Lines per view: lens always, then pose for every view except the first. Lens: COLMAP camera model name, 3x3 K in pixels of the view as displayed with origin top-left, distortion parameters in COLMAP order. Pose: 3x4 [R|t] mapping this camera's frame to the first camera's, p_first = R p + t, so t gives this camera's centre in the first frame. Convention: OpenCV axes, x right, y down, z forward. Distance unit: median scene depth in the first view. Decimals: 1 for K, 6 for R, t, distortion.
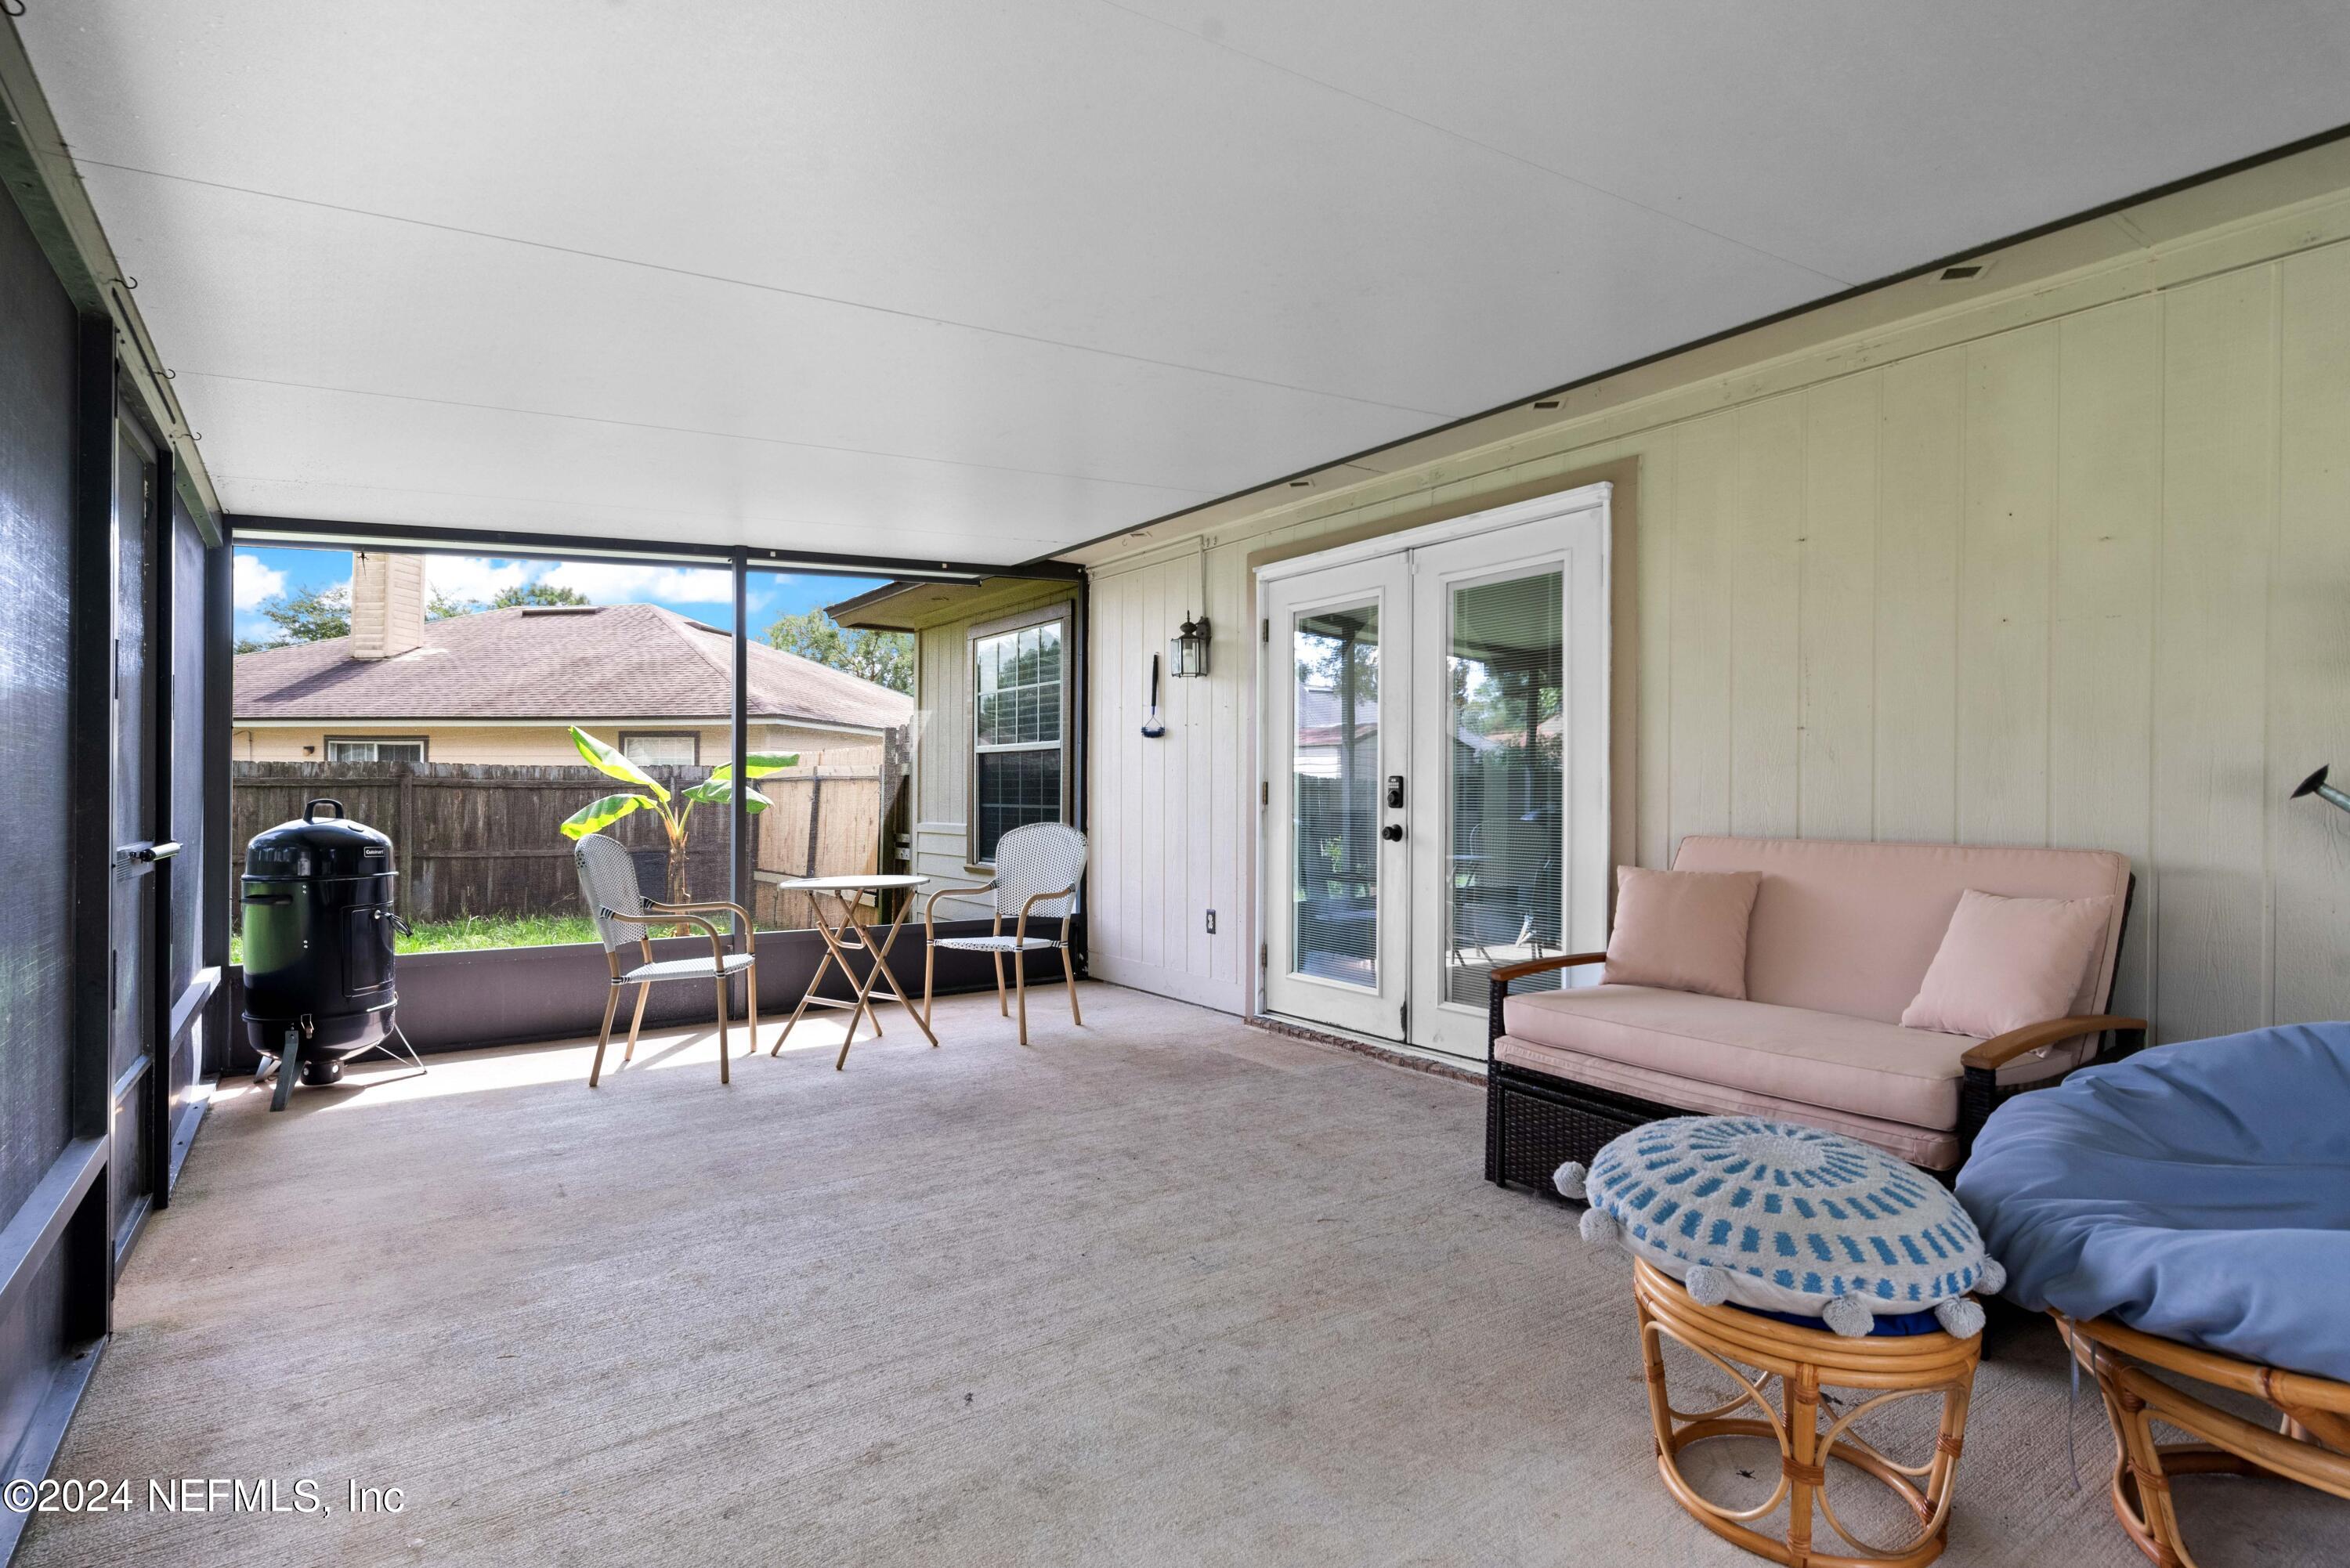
lens RADIAL K [[1228.8, 0, 1175.0], [0, 1228.8, 791.7], [0, 0, 1]] dist [0.000114, -0.000010]
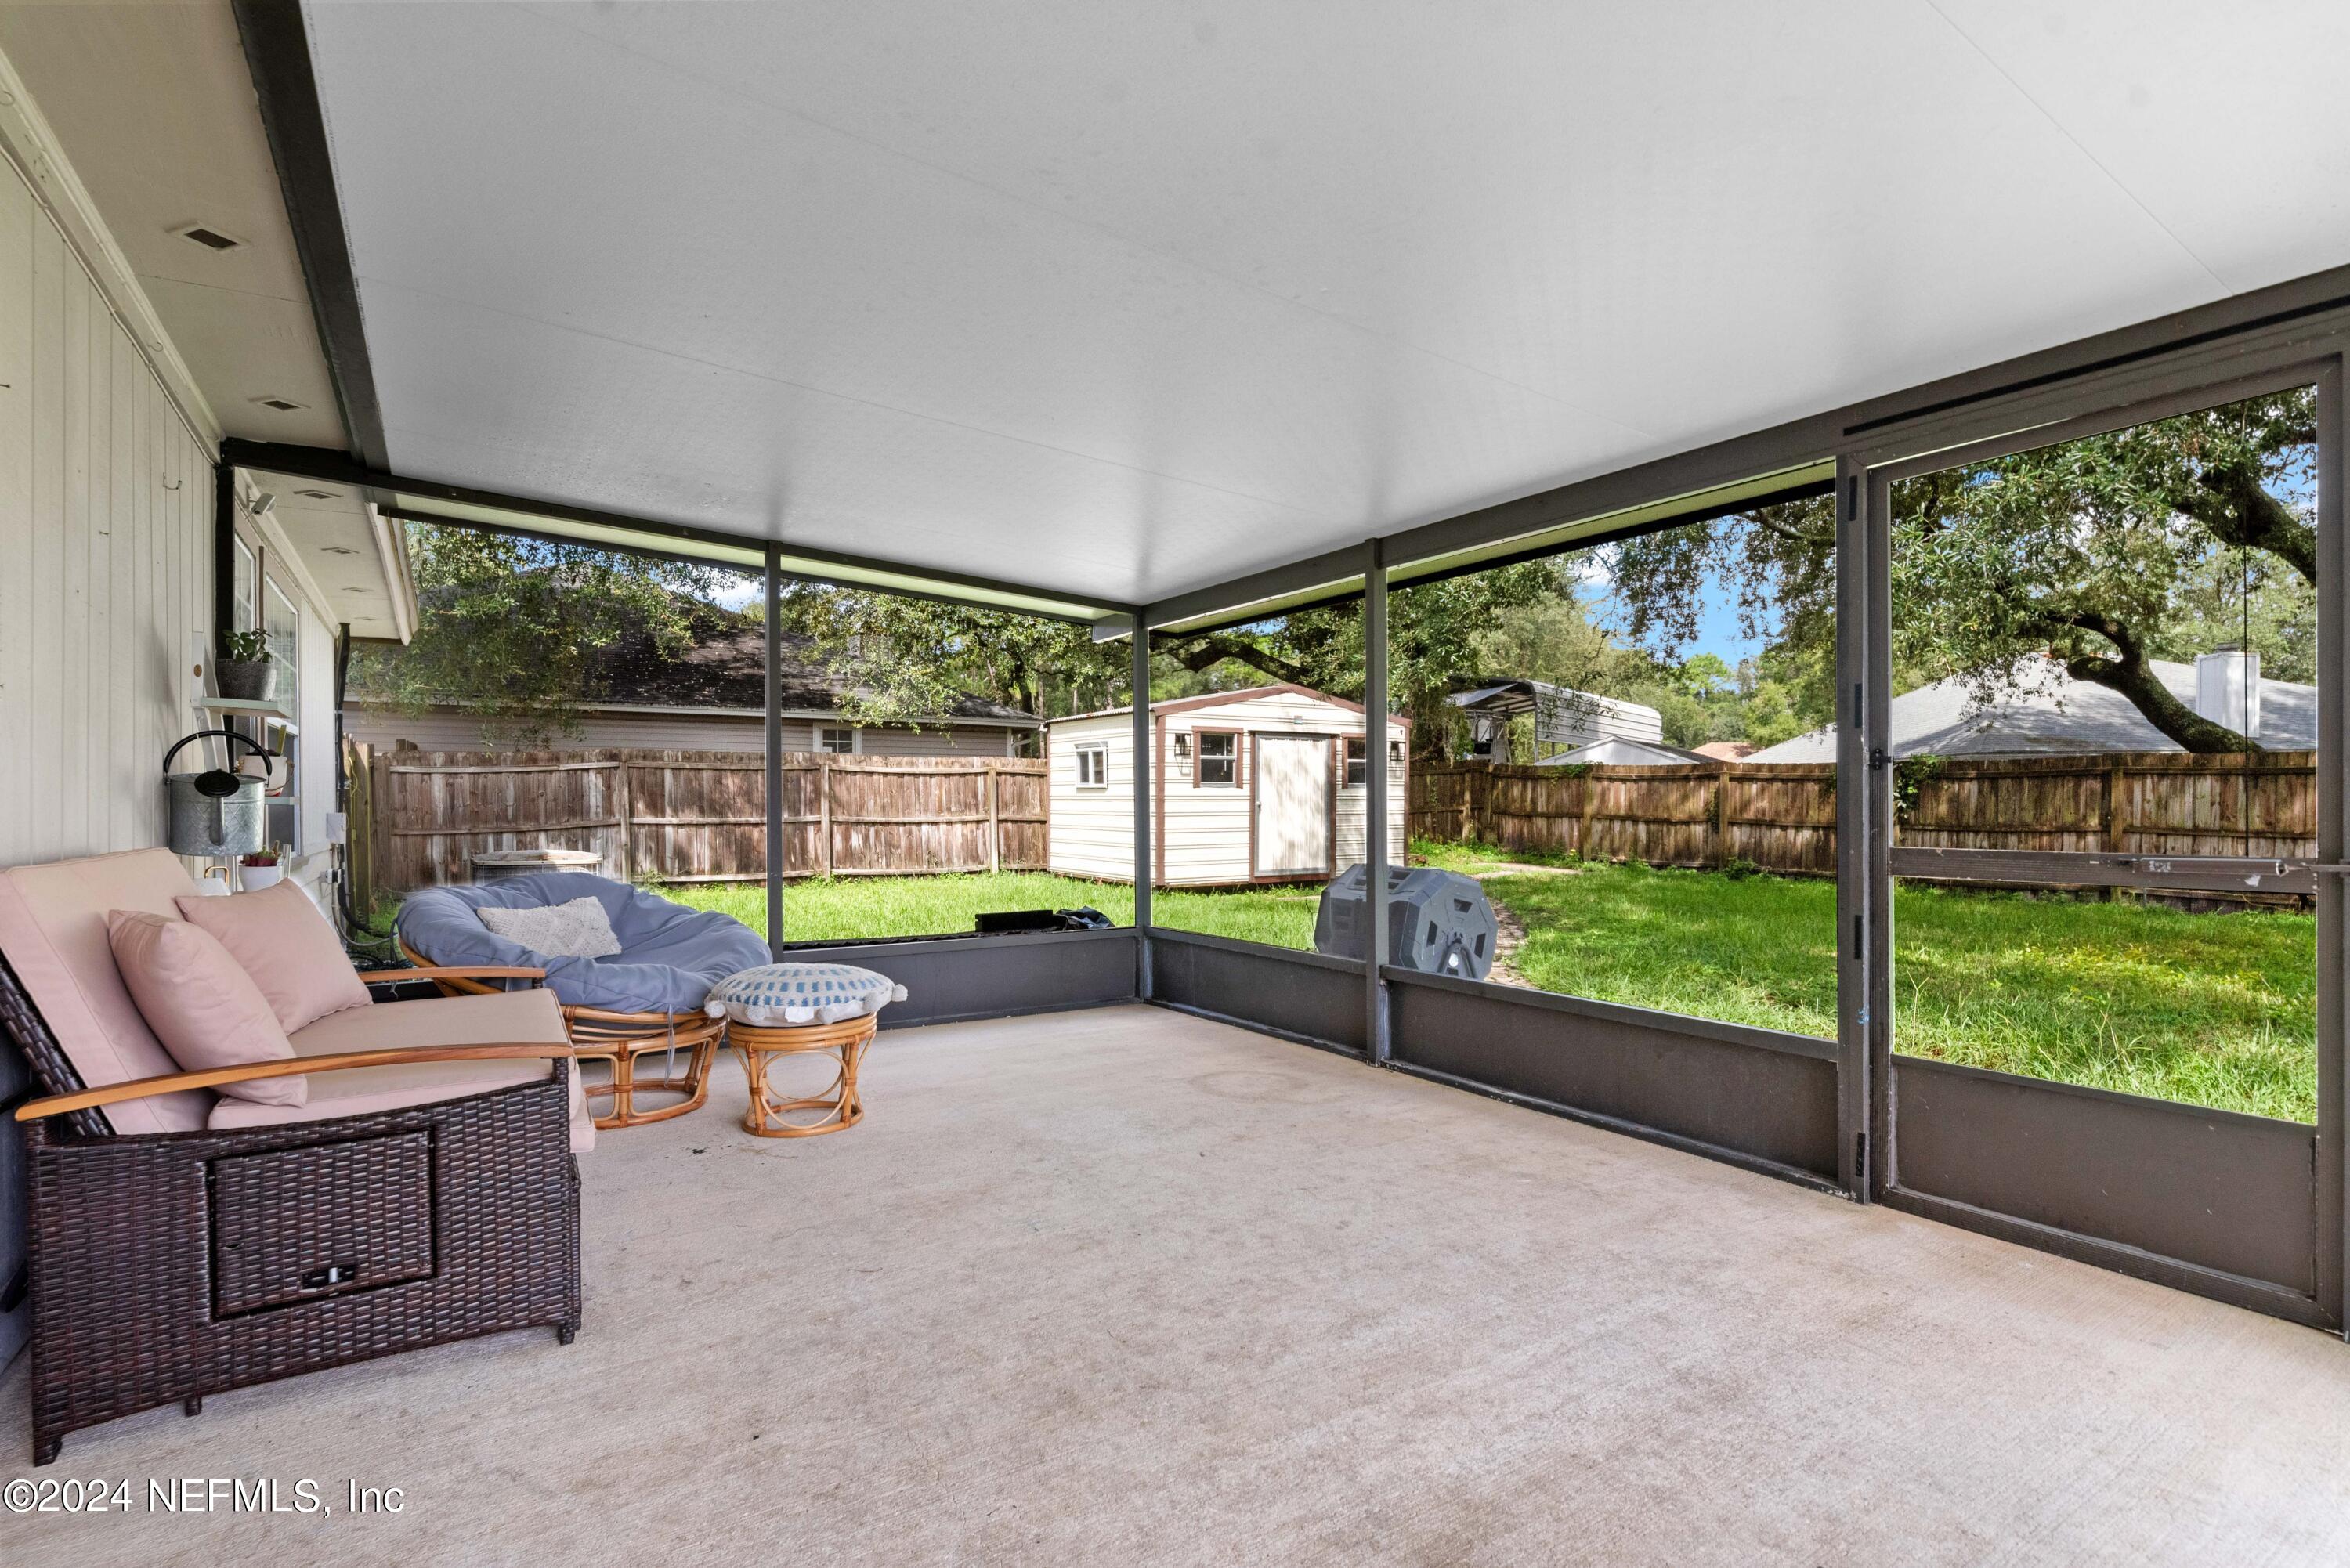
lens RADIAL K [[1127.0, 0, 1176.7], [0, 1127.0, 794.7], [0, 0, 1]] dist [0.000163, 0.000019]
pose [[-0.999803, -0.003948, 0.019470, -0.129565], [-0.004059, 0.999976, -0.005669, 0.005707], [-0.019447, -0.005747, -0.999794, 2.052128]]
